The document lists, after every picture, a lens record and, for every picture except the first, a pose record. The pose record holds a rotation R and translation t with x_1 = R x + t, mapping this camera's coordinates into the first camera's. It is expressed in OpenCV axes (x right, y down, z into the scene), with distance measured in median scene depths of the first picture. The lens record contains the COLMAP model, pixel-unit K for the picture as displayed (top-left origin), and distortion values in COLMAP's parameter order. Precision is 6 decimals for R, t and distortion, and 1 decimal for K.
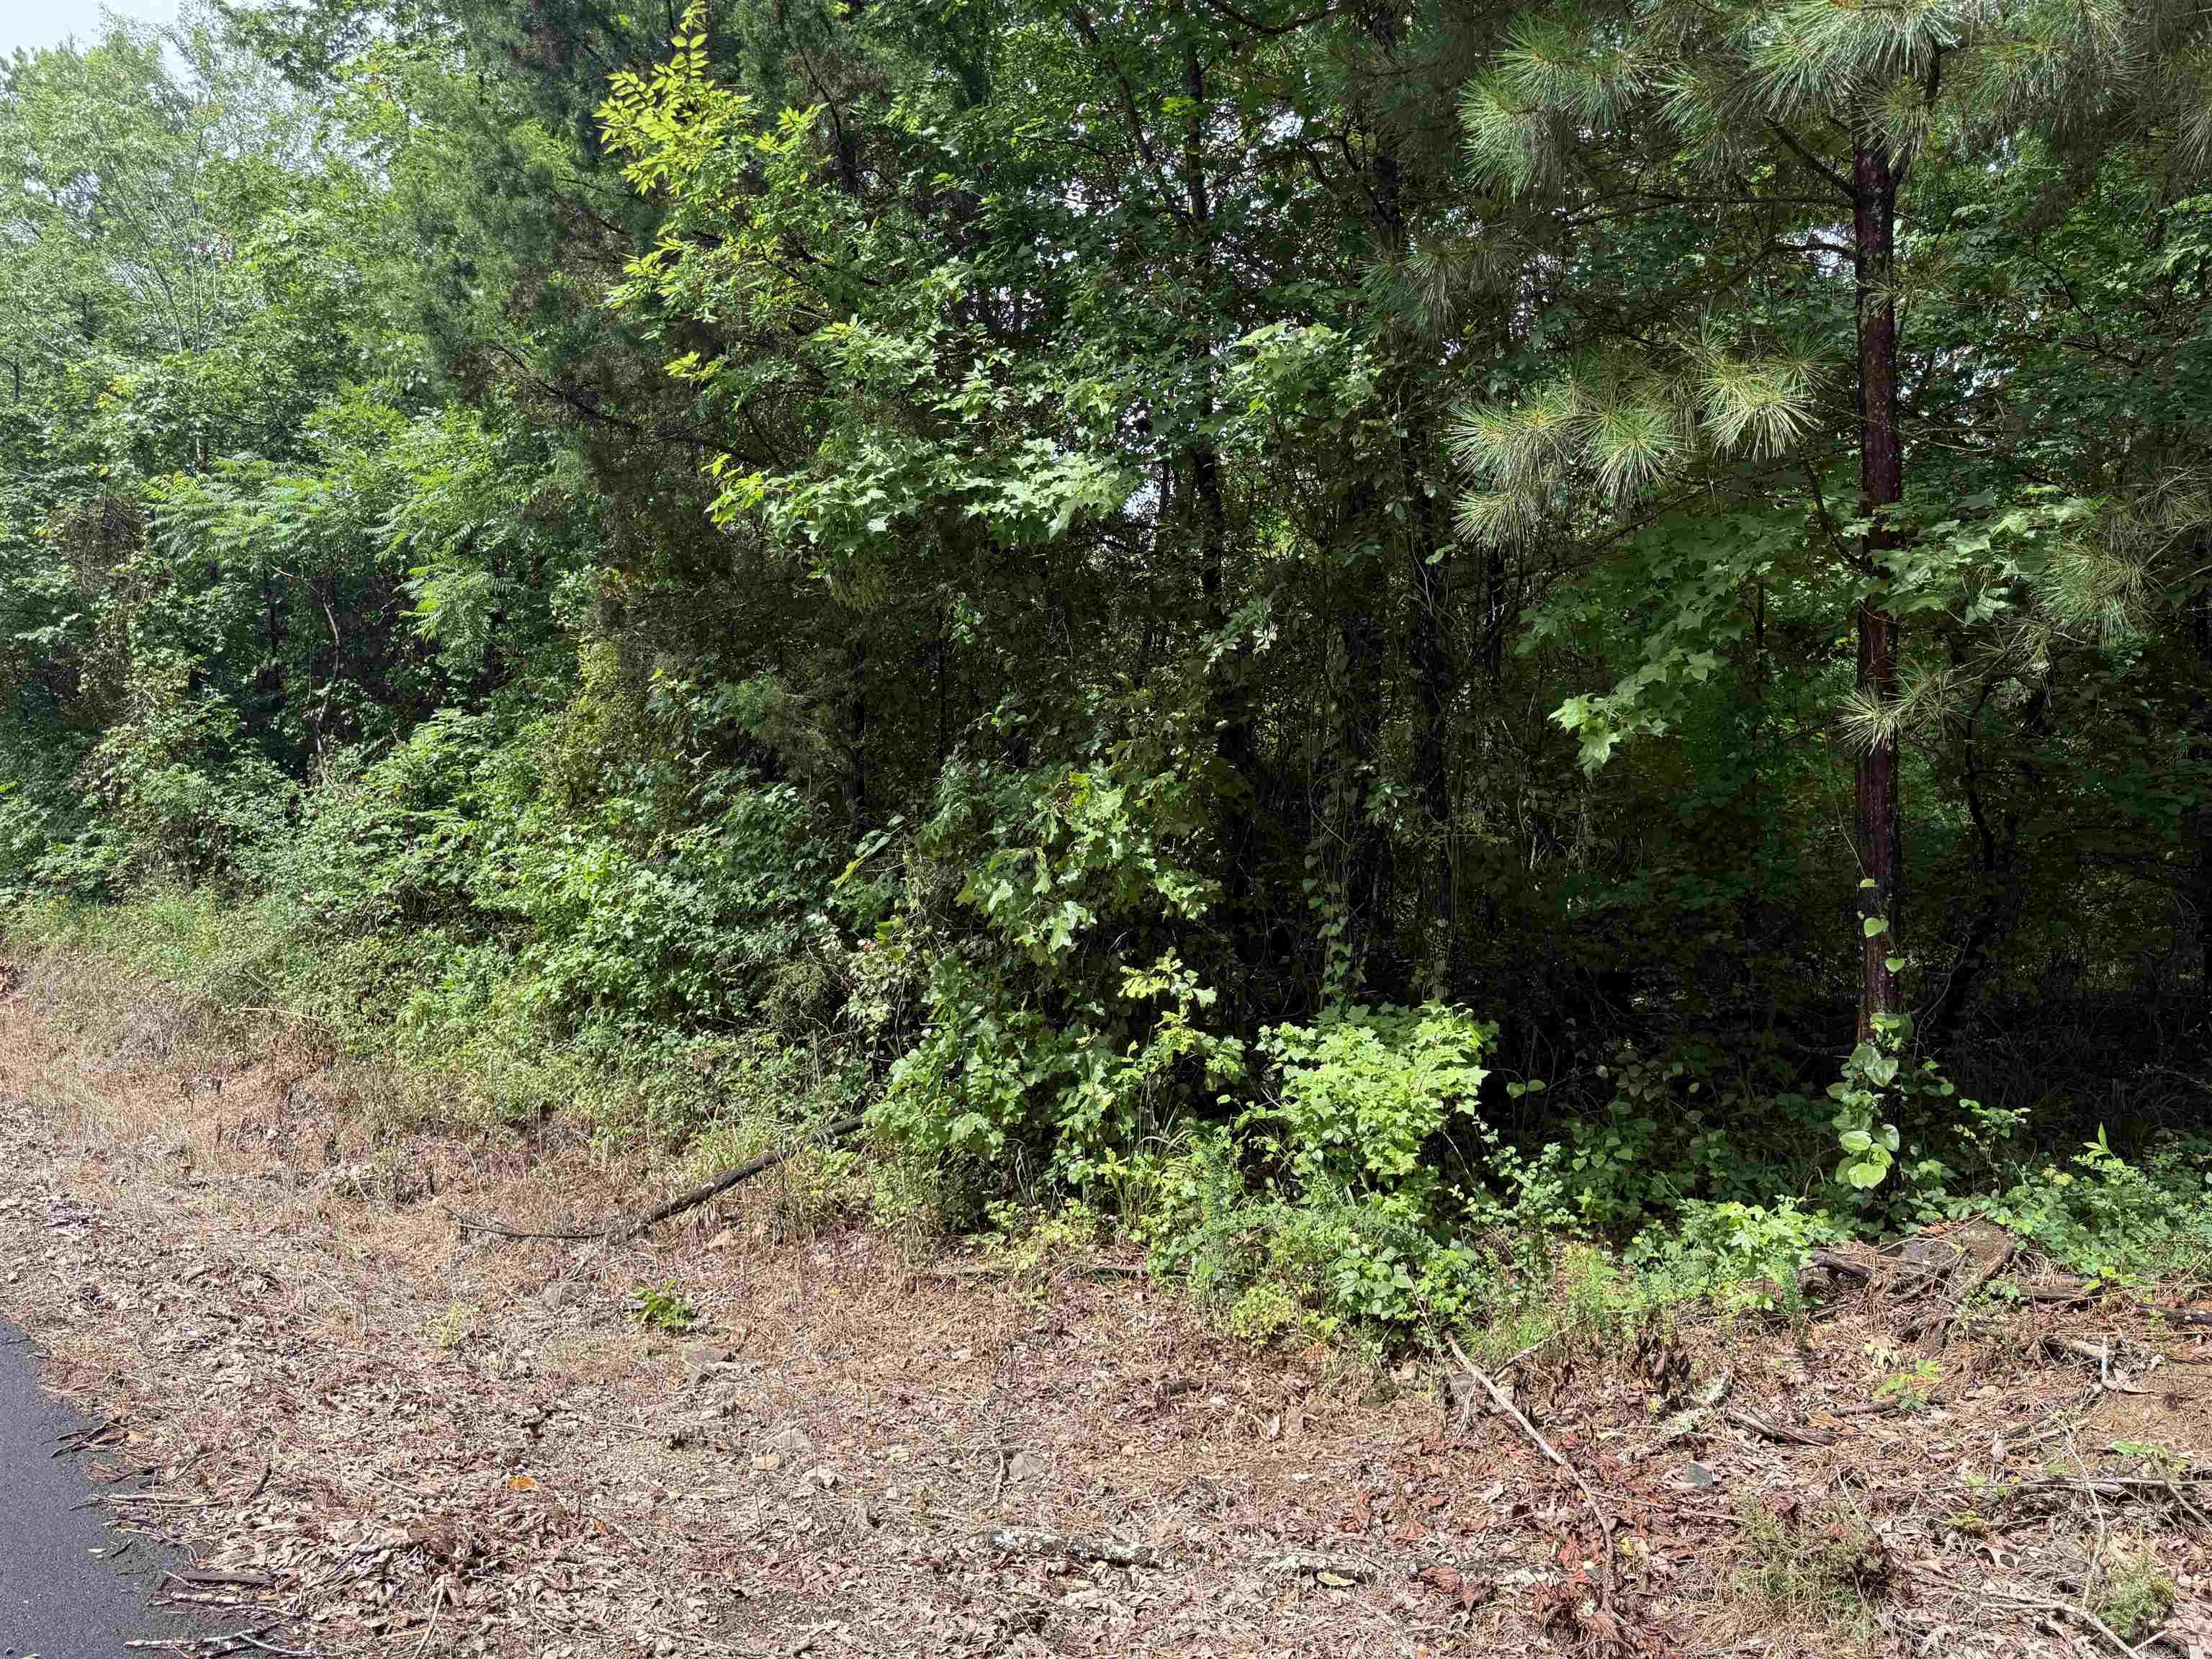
lens RADIAL K [[1564.2, 0, 1113.4], [0, 1564.2, 807.7], [0, 0, 1]] dist [0.118022, -0.168668]
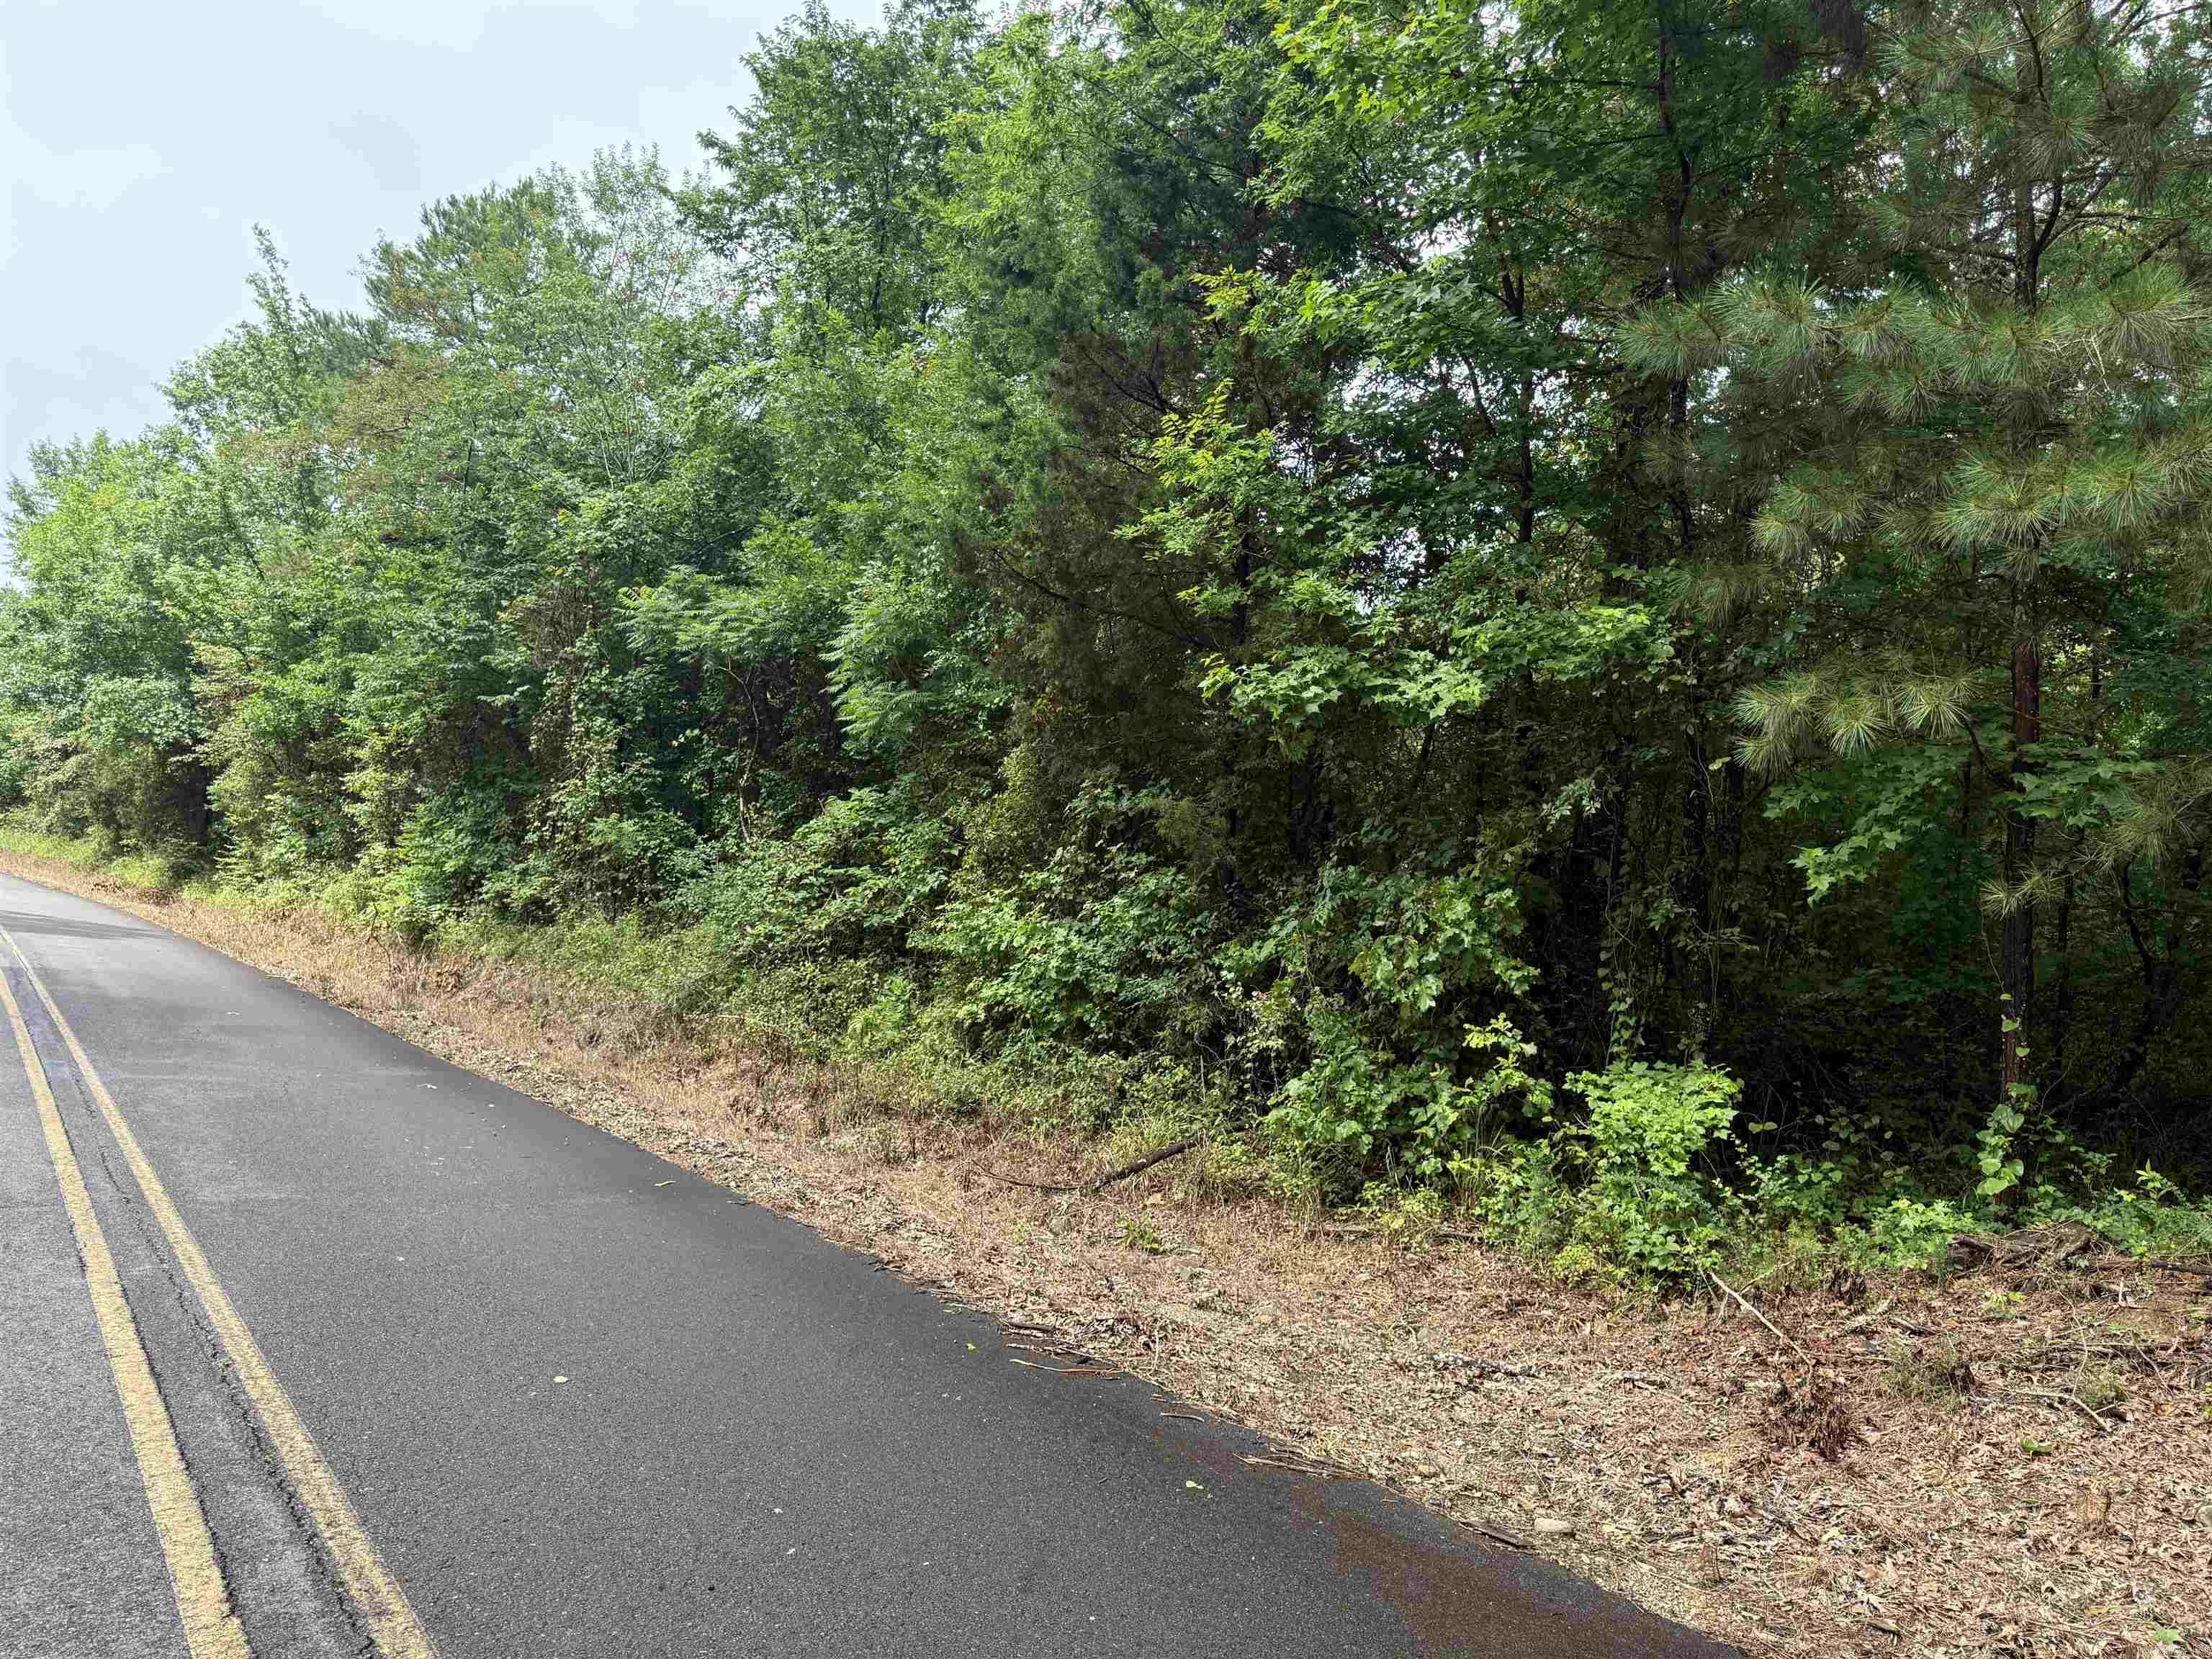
lens RADIAL K [[1585.2, 0, 1106.0], [0, 1585.2, 829.5], [0, 0, 1]] dist [0.087894, -0.157752]
pose [[0.991315, 0.040189, -0.125220, -0.146052], [-0.041964, 0.999052, -0.011570, -0.044426], [0.124636, 0.016724, 0.992062, -0.477867]]
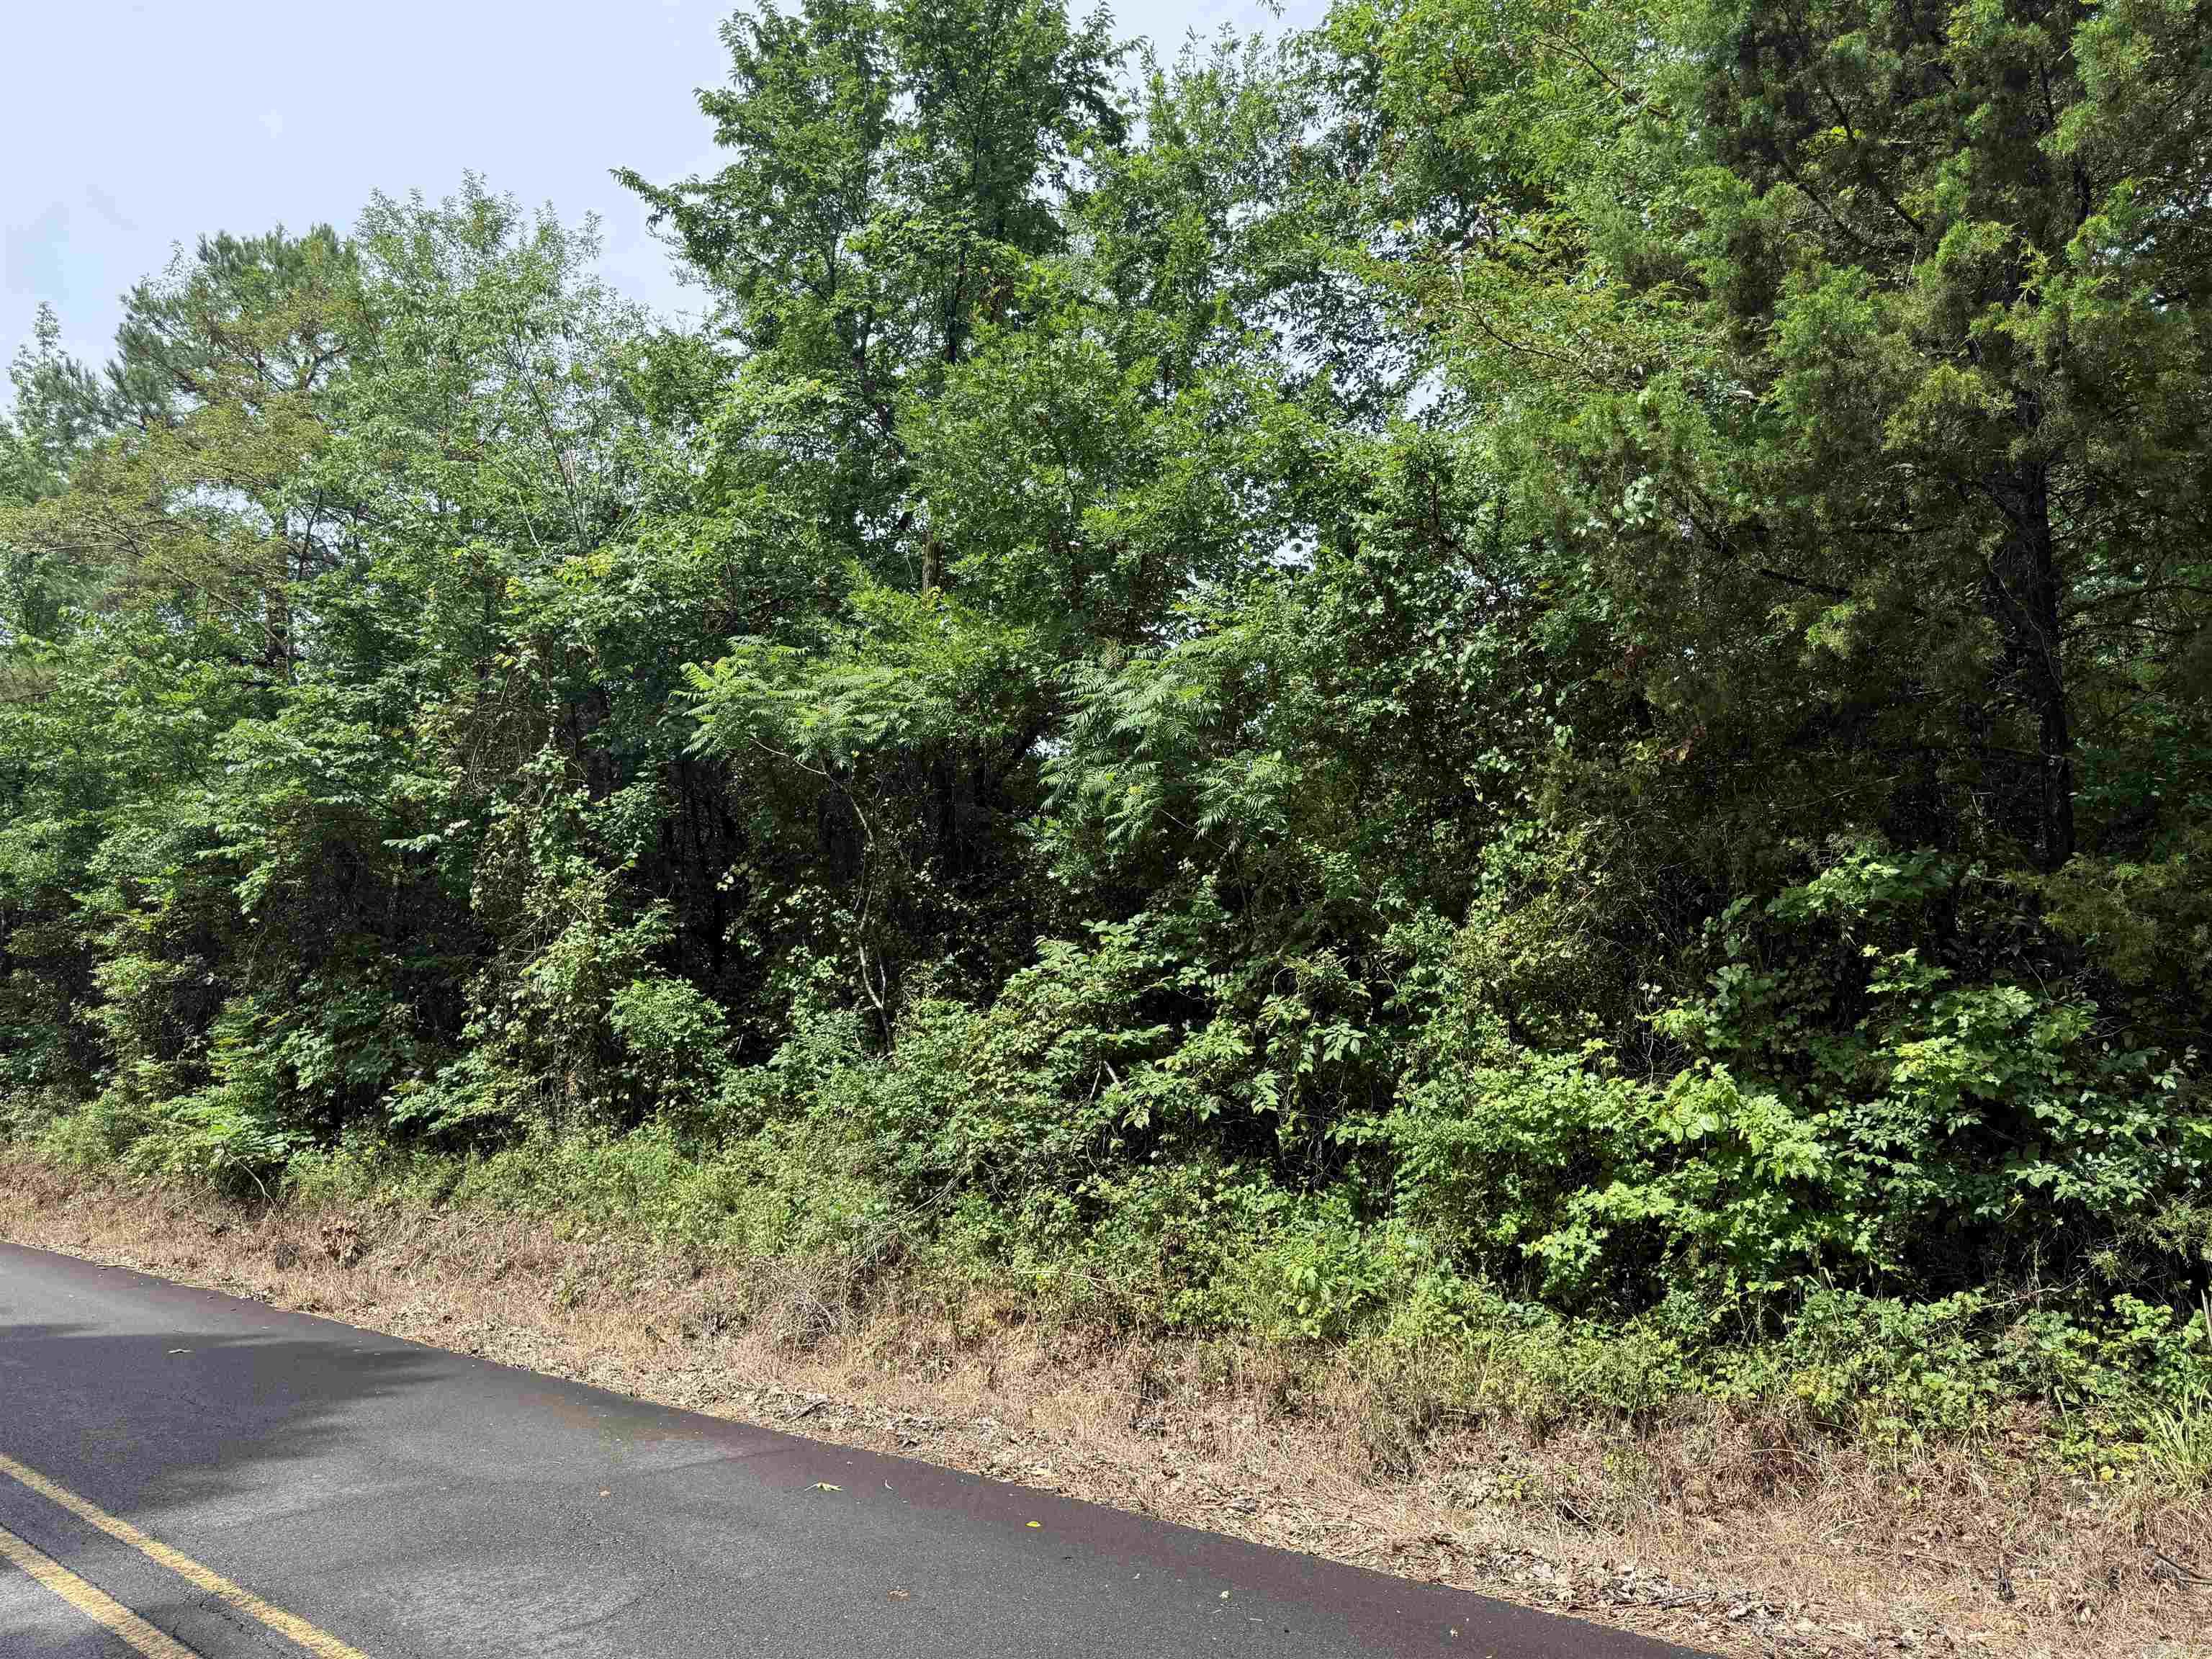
lens RADIAL K [[1585.2, 0, 1106.0], [0, 1585.2, 829.5], [0, 0, 1]] dist [0.087894, -0.157752]
pose [[0.996511, -0.014983, 0.082103, -1.060779], [0.024043, 0.993586, -0.110497, -0.023918], [-0.079921, 0.112085, 0.990479, 0.249785]]
